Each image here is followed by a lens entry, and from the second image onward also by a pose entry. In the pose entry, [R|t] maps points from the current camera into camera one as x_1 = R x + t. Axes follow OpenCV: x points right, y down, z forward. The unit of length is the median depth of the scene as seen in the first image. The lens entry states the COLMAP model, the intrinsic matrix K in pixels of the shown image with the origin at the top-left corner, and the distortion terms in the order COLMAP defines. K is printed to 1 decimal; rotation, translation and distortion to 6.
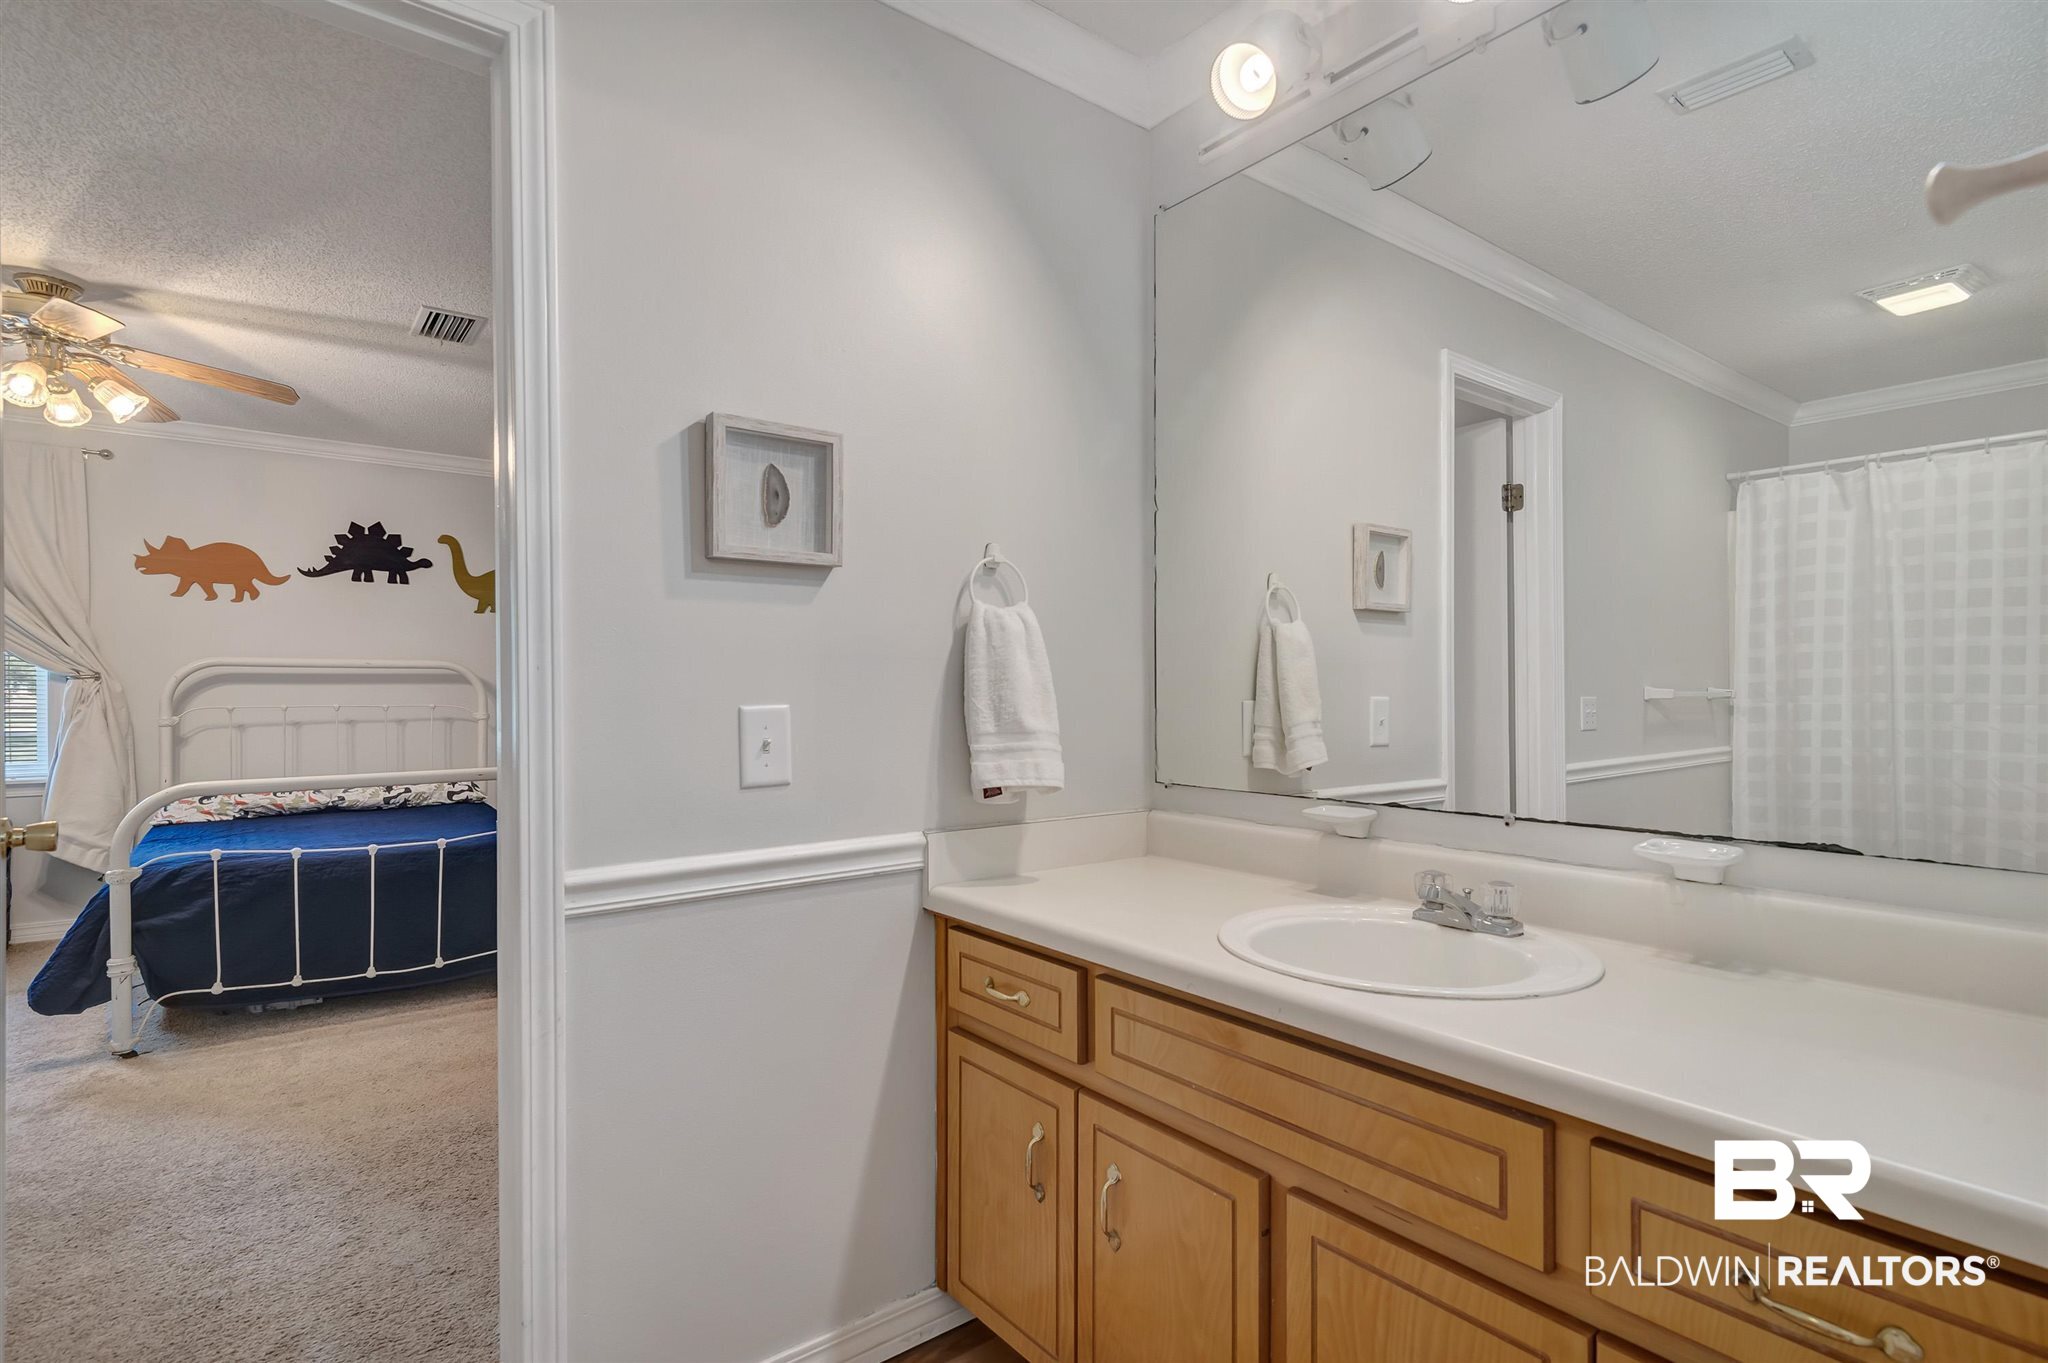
lens RADIAL K [[1019.0, 0, 1023.9], [0, 1019.0, 689.0], [0, 0, 1]] dist [0.007827, 0.000249]
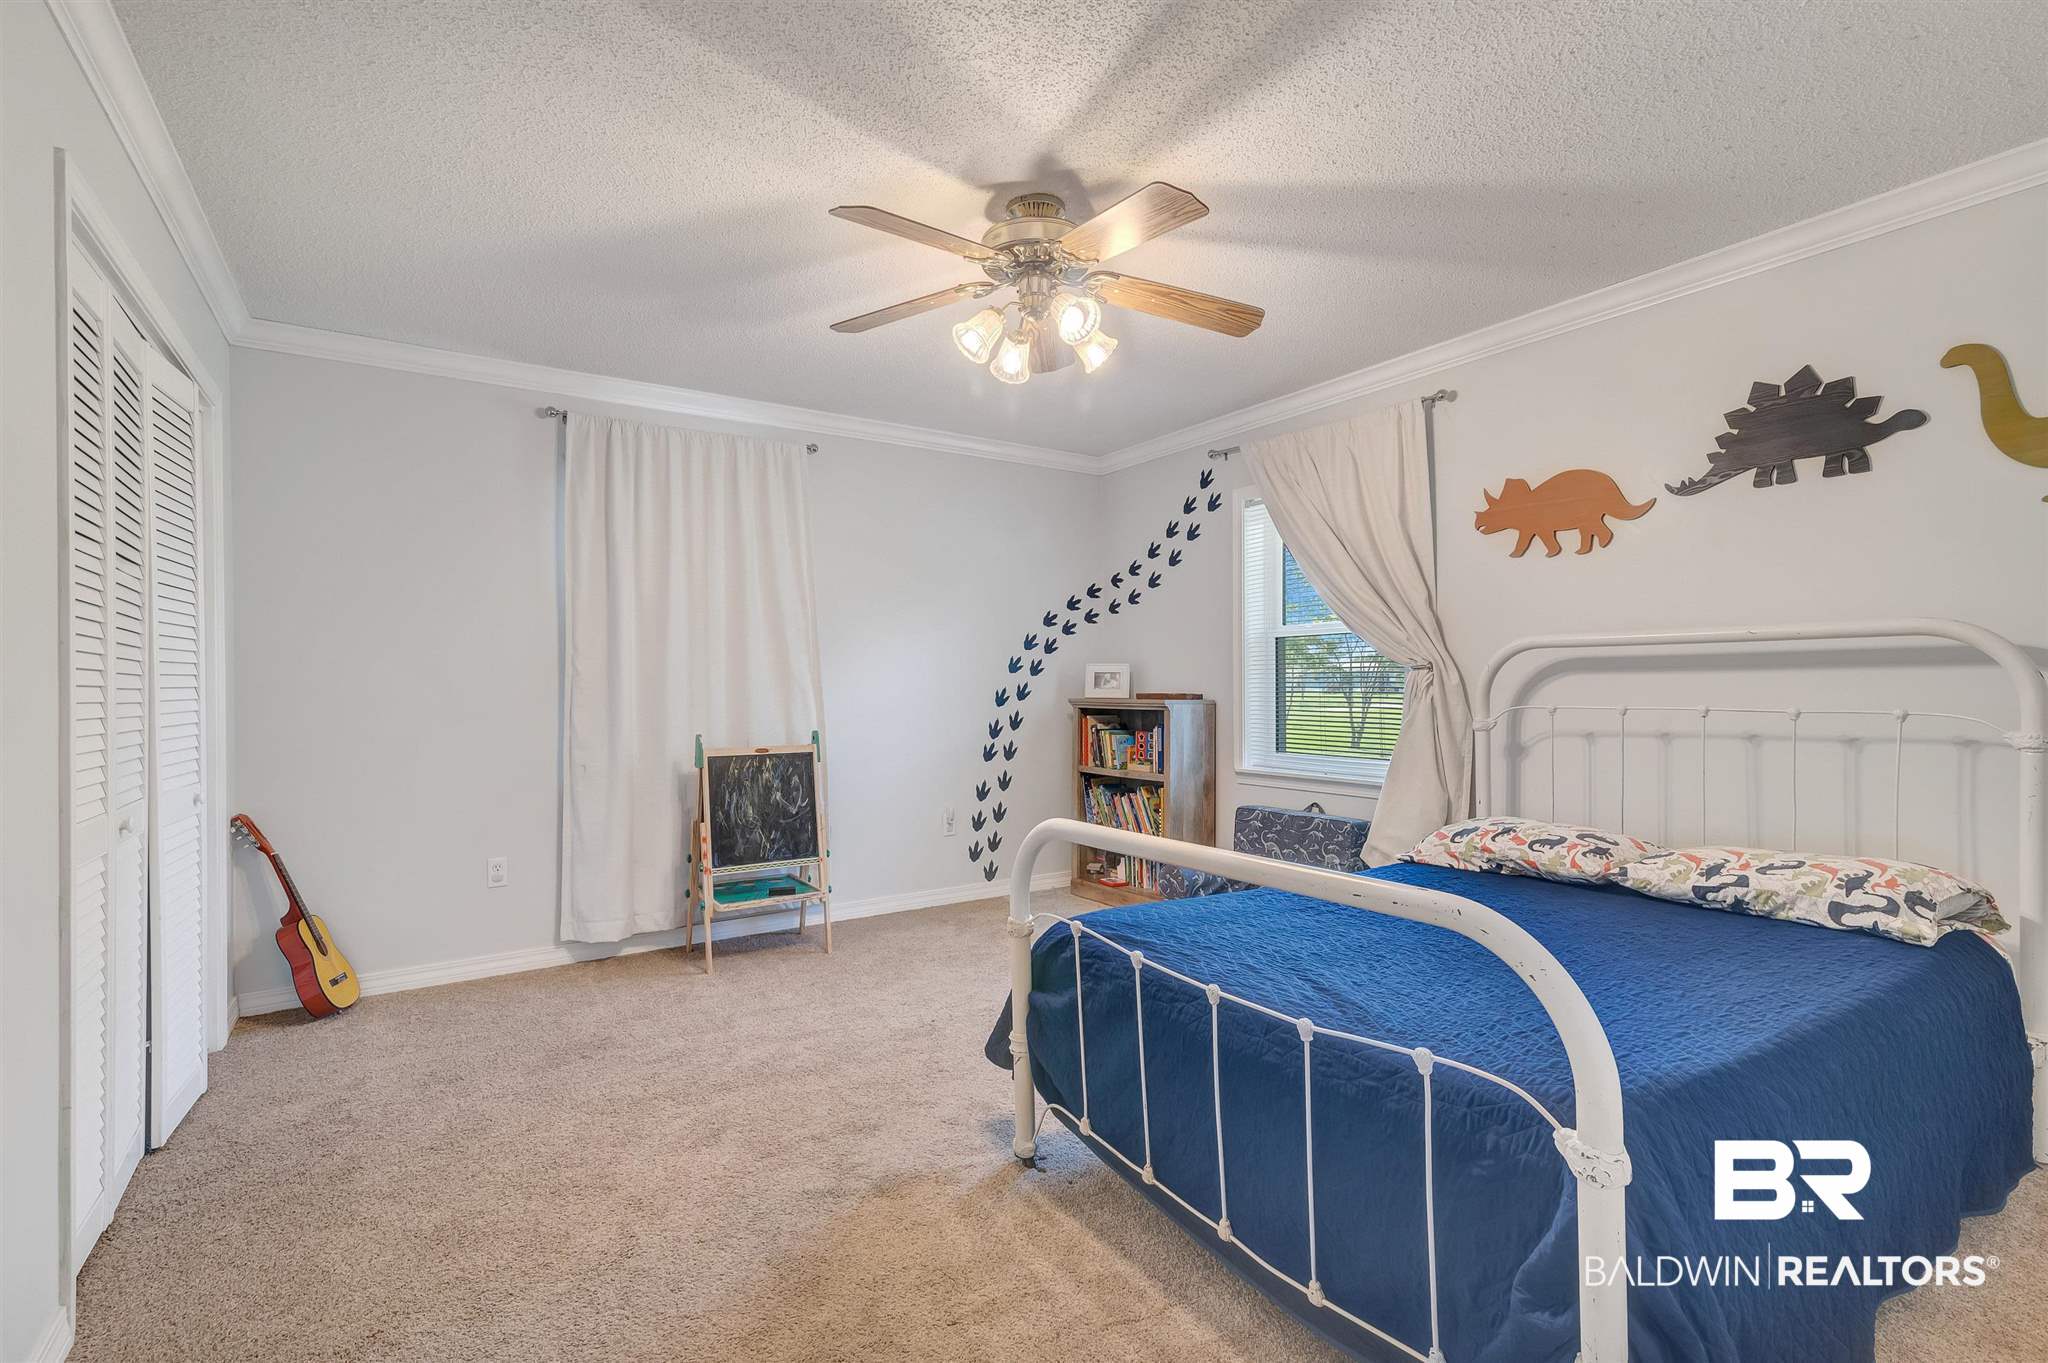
lens RADIAL K [[927.9, 0, 1023.5], [0, 927.9, 687.4], [0, 0, 1]] dist [0.018394, -0.000766]
pose [[-0.081079, 0.002747, -0.996704, -0.113690], [0.007622, 0.999969, 0.002136, 0.000460], [0.996679, -0.007424, -0.081097, 0.673494]]
